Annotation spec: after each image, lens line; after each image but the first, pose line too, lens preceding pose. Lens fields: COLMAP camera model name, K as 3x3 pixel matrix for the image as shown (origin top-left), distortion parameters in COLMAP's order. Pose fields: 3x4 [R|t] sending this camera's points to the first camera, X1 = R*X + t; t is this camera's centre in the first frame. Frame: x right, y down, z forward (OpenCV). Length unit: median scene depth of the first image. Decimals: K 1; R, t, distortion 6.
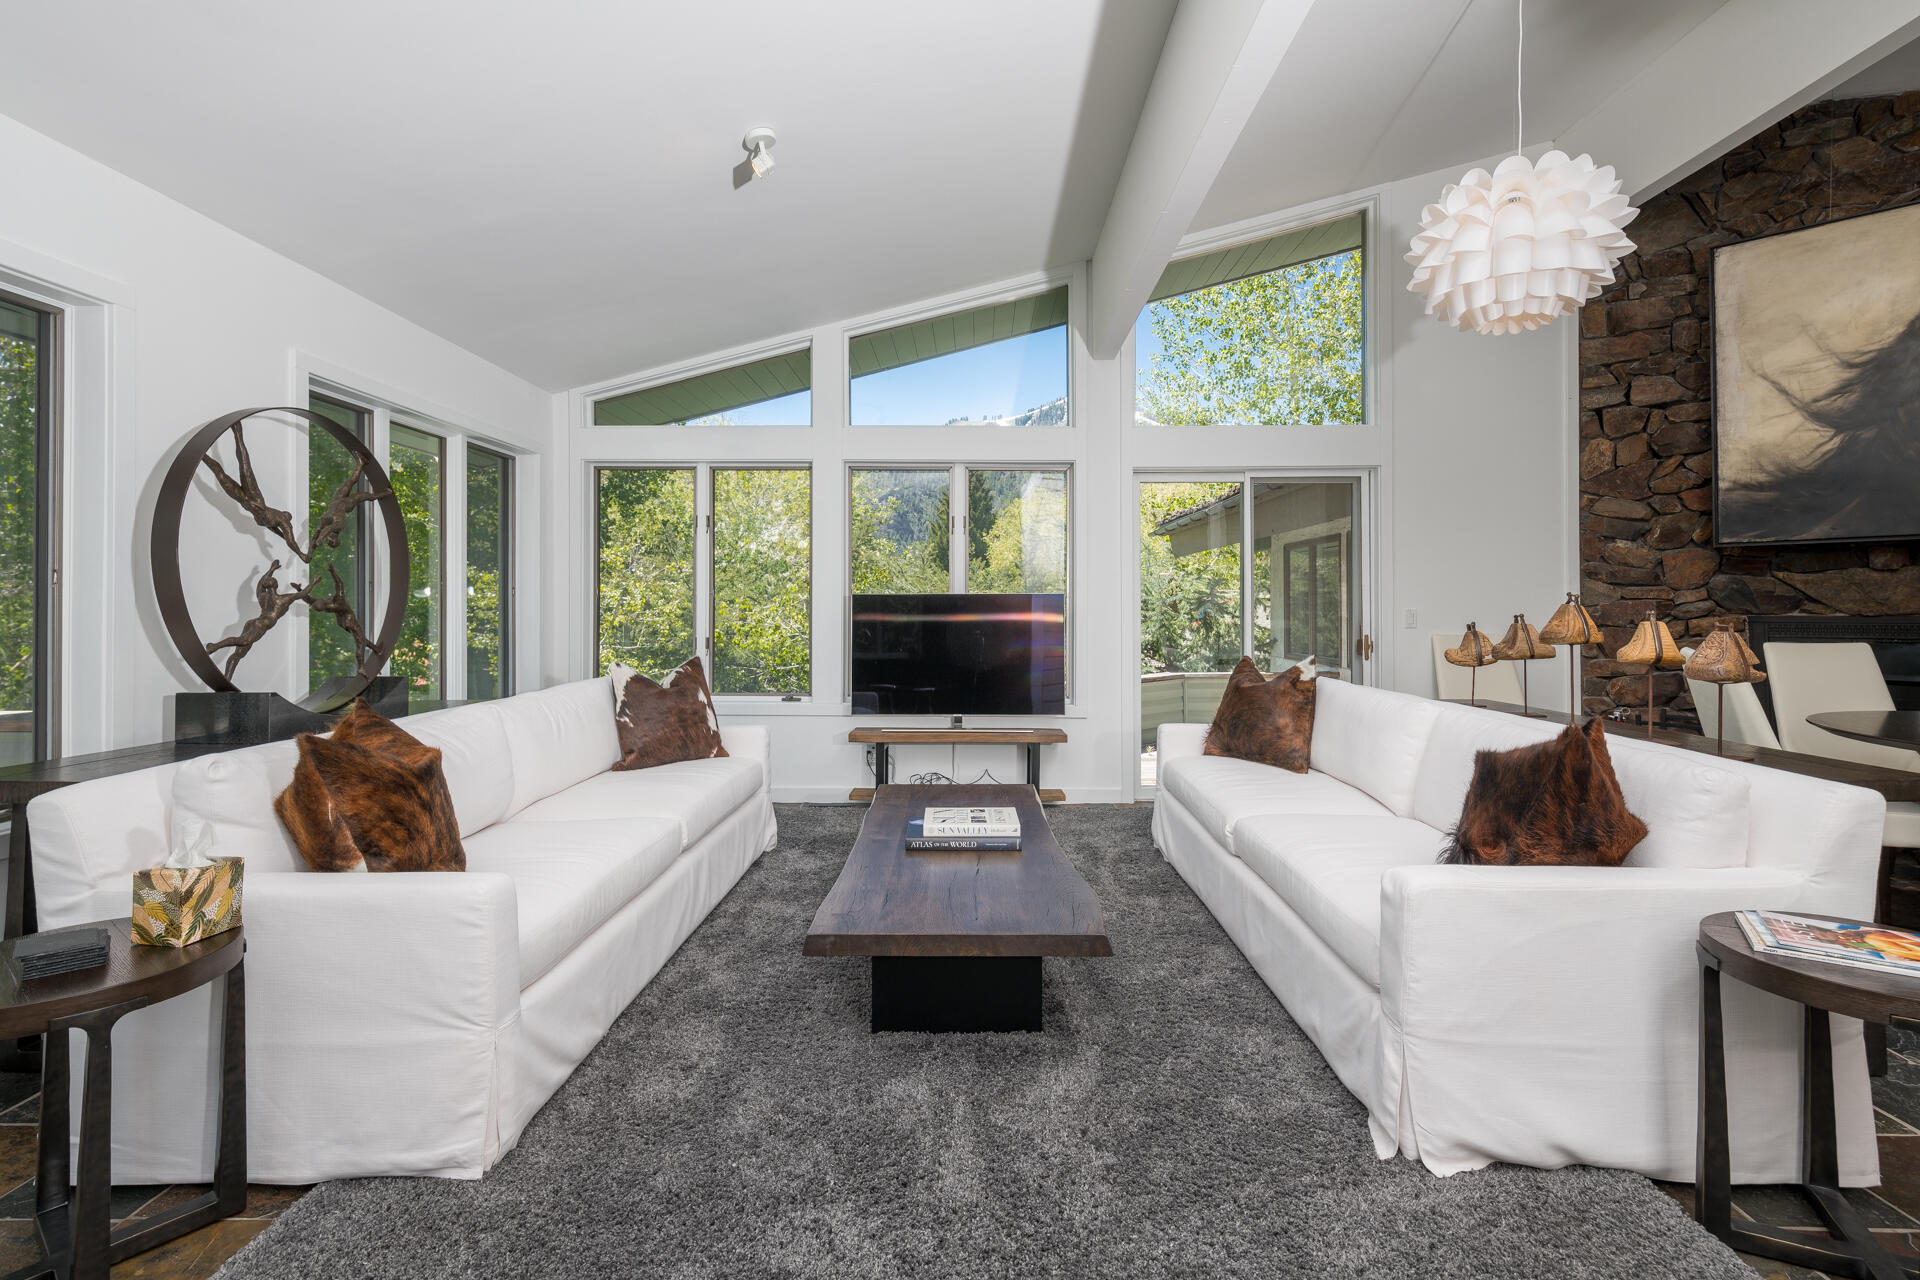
lens RADIAL K [[883.6, 0, 956.4], [0, 883.6, 609.7], [0, 0, 1]] dist [-0.000151, -0.000491]
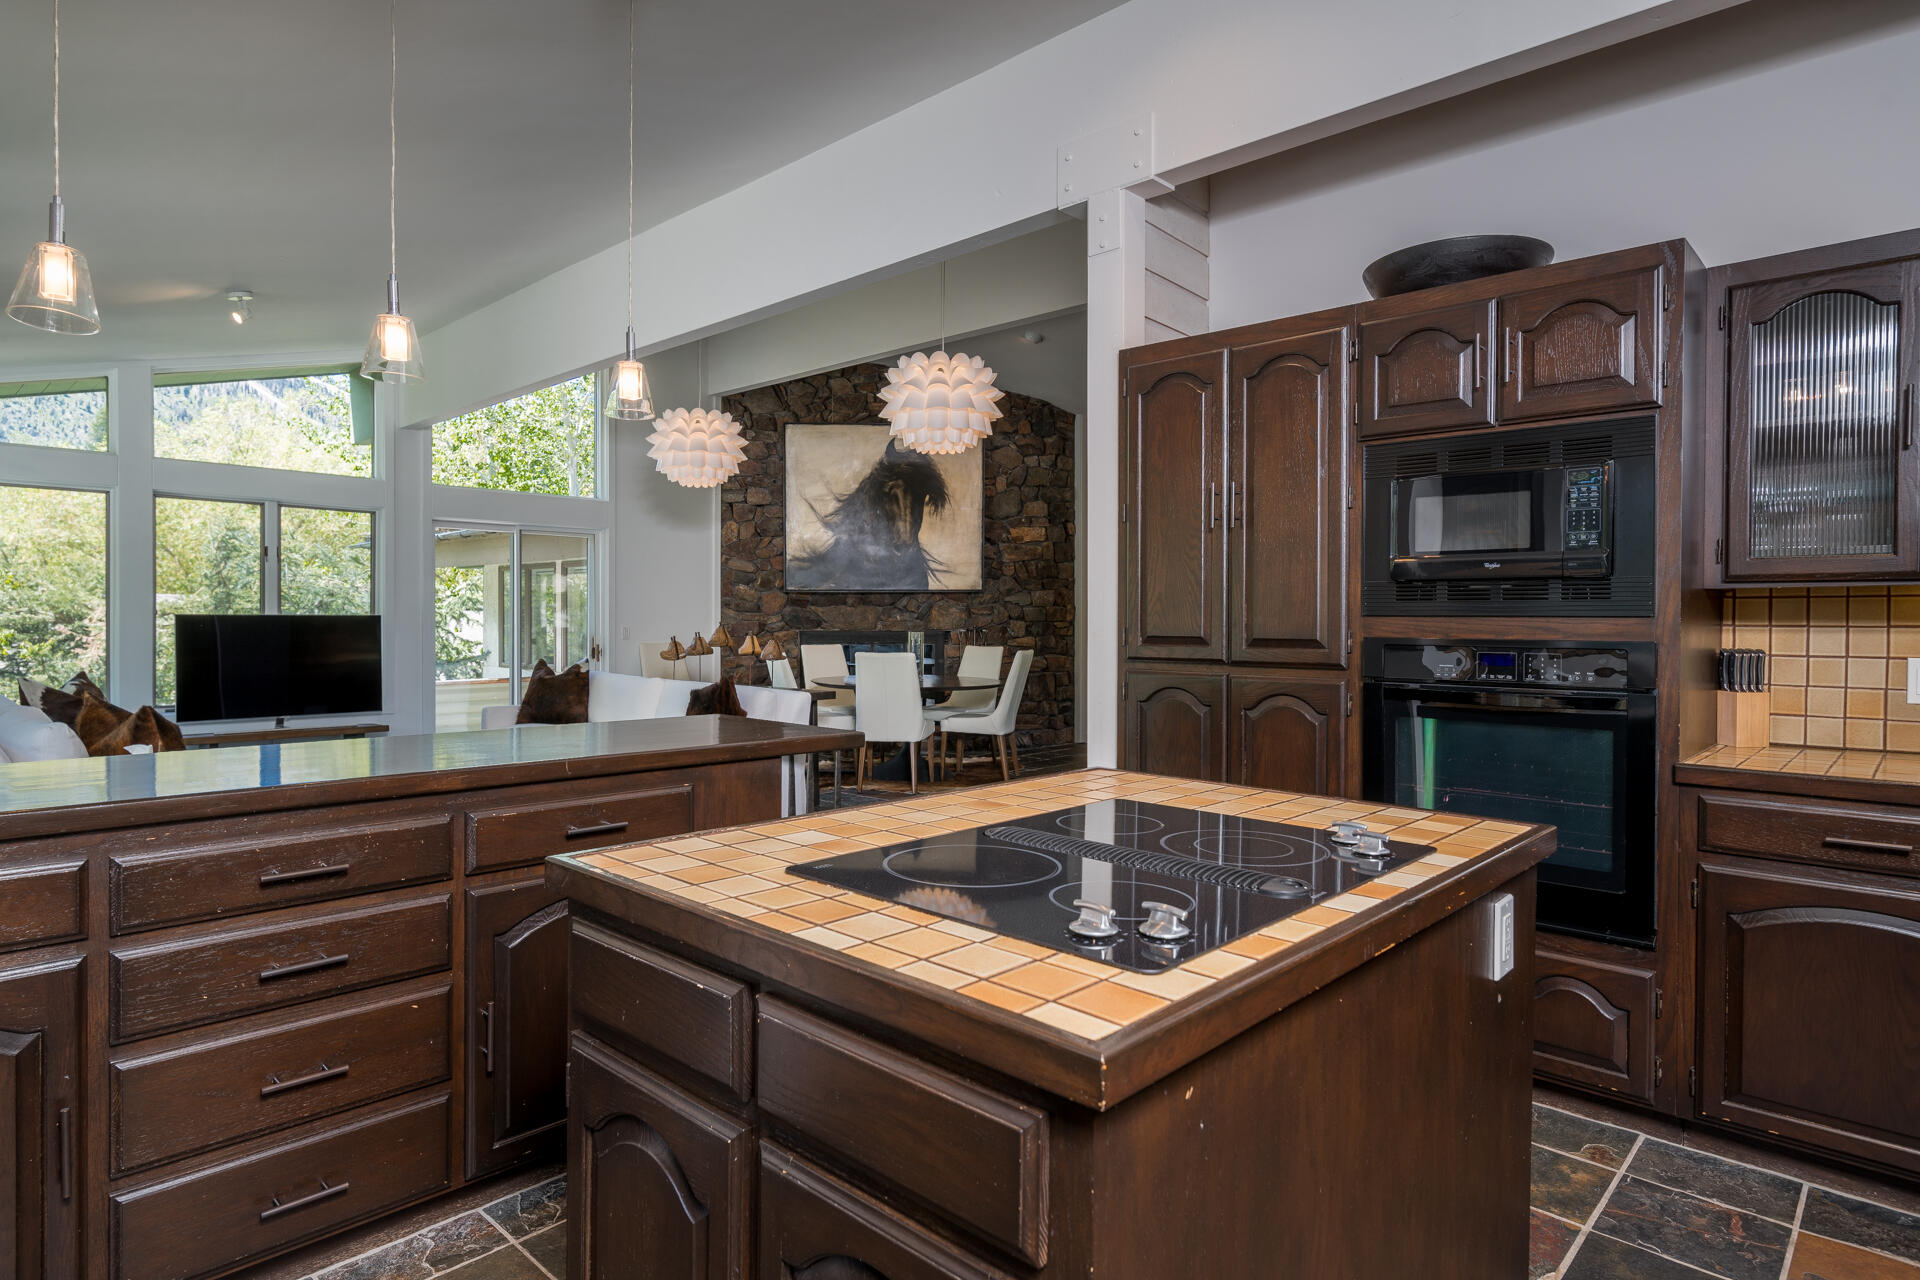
lens RADIAL K [[1056.2, 0, 955.8], [0, 1056.2, 624.6], [0, 0, 1]] dist [-0.006679, 0.000391]
pose [[0.665731, 0.000460, 0.746192, -0.508138], [-0.006463, 0.999966, 0.005149, -0.019268], [-0.746164, -0.008251, 0.665711, -0.687202]]
